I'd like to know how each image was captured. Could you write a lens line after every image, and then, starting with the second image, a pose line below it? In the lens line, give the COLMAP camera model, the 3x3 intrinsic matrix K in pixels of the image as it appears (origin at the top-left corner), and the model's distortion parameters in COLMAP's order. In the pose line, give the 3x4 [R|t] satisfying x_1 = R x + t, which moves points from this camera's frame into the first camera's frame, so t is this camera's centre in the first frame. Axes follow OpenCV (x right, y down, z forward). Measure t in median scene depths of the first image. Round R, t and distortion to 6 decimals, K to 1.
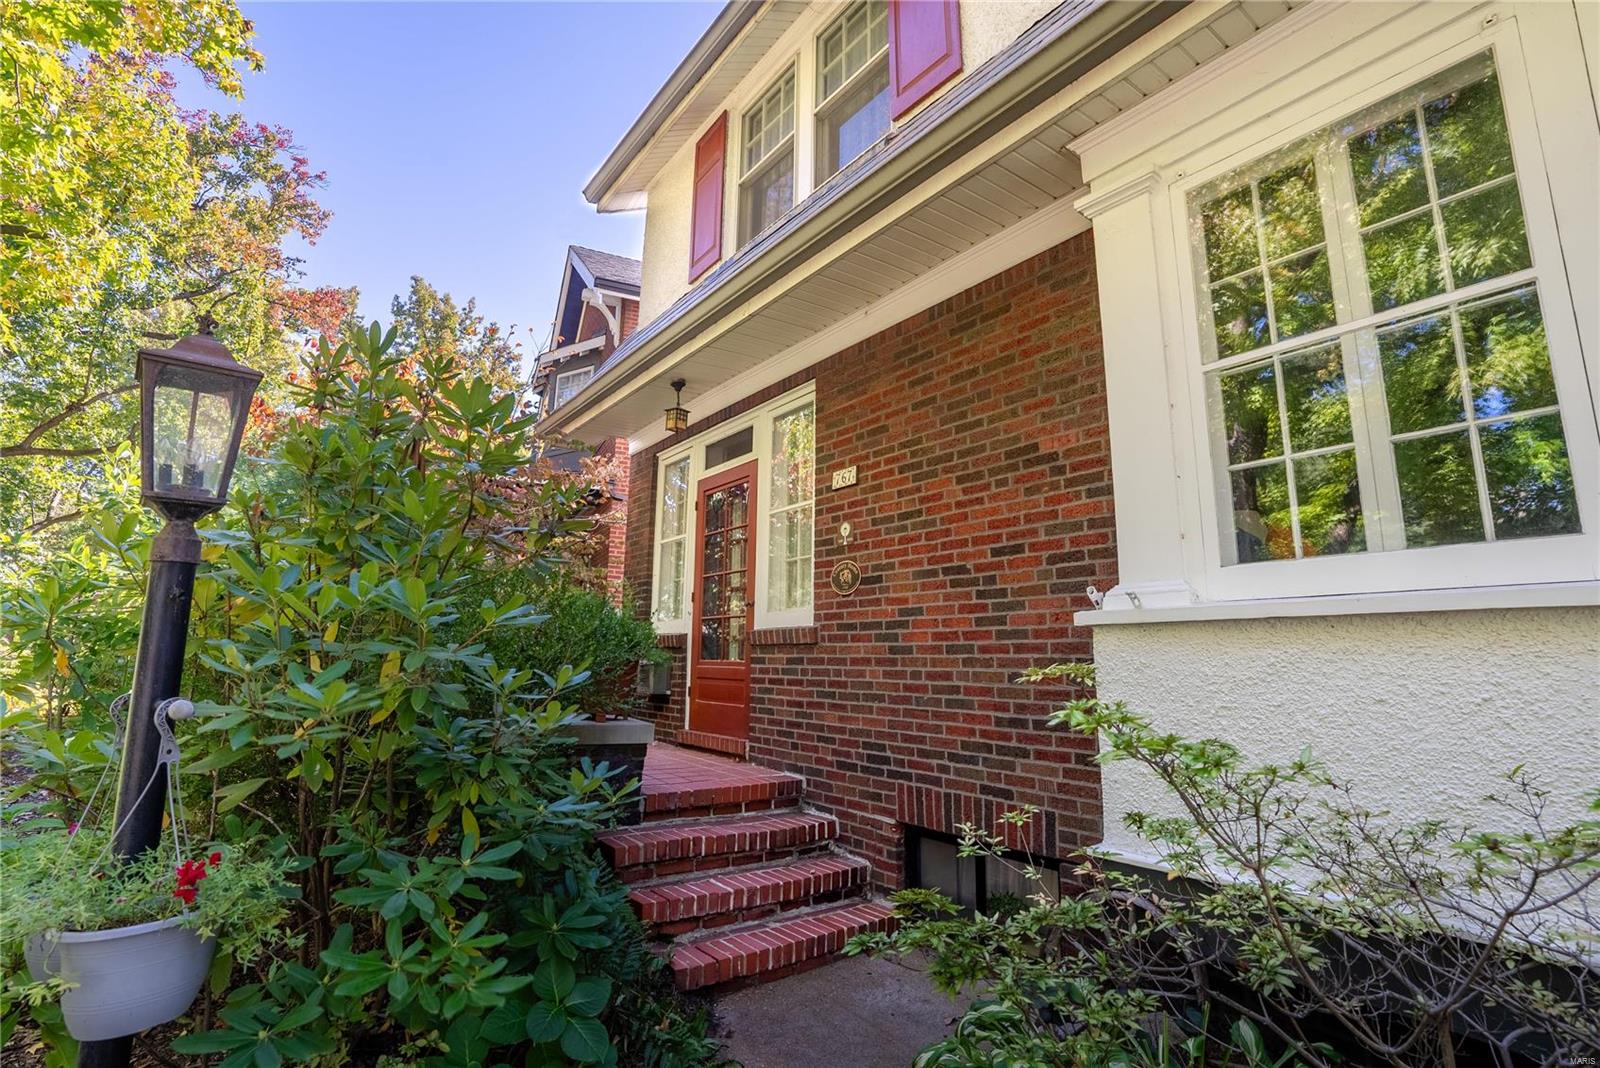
lens RADIAL K [[748.4, 0, 803.6], [0, 748.4, 519.5], [0, 0, 1]] dist [-0.004027, 0.001737]
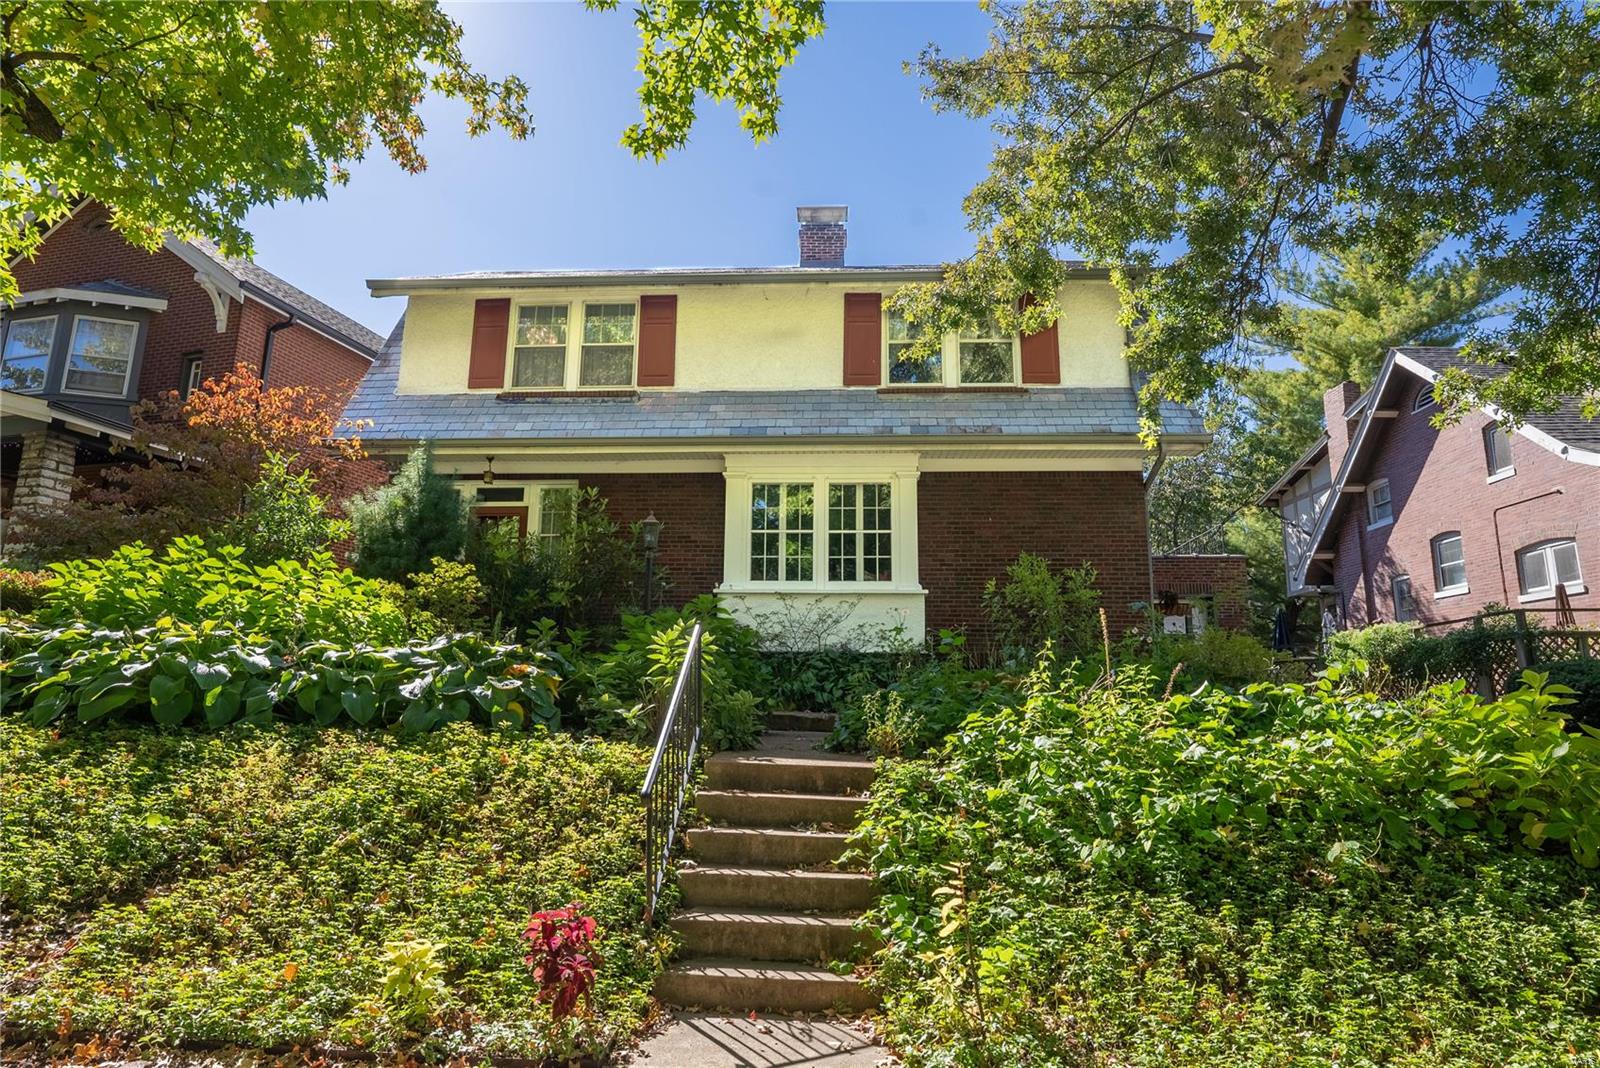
lens RADIAL K [[917.9, 0, 801.9], [0, 917.9, 535.7], [0, 0, 1]] dist [-0.024076, 0.000167]
pose [[0.659934, 0.151030, 0.735987, -1.560550], [-0.149882, 0.986362, -0.068016, 0.061639], [-0.736222, -0.065425, 0.673570, -1.349373]]
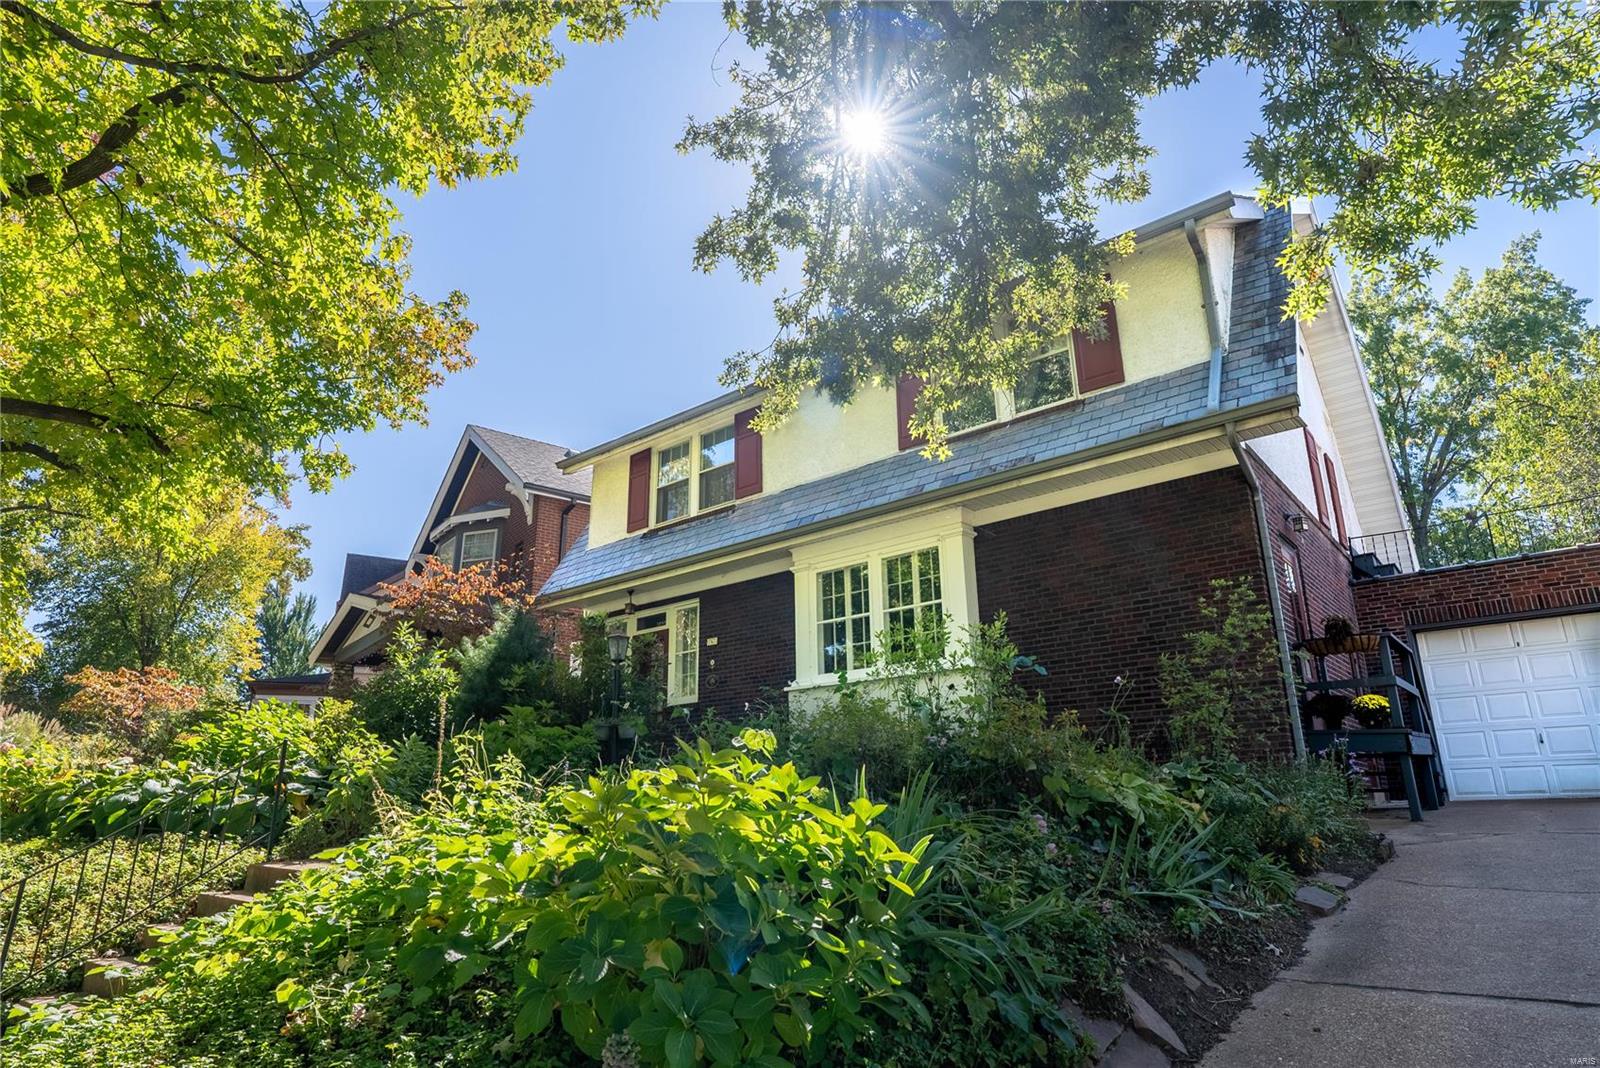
lens RADIAL K [[917.9, 0, 798.7], [0, 917.9, 533.6], [0, 0, 1]] dist [-0.024076, 0.000167]
pose [[0.976086, 0.039026, 0.213855, -0.314686], [-0.014927, 0.993464, -0.113167, -0.066872], [-0.216874, 0.107268, 0.970288, -1.960246]]
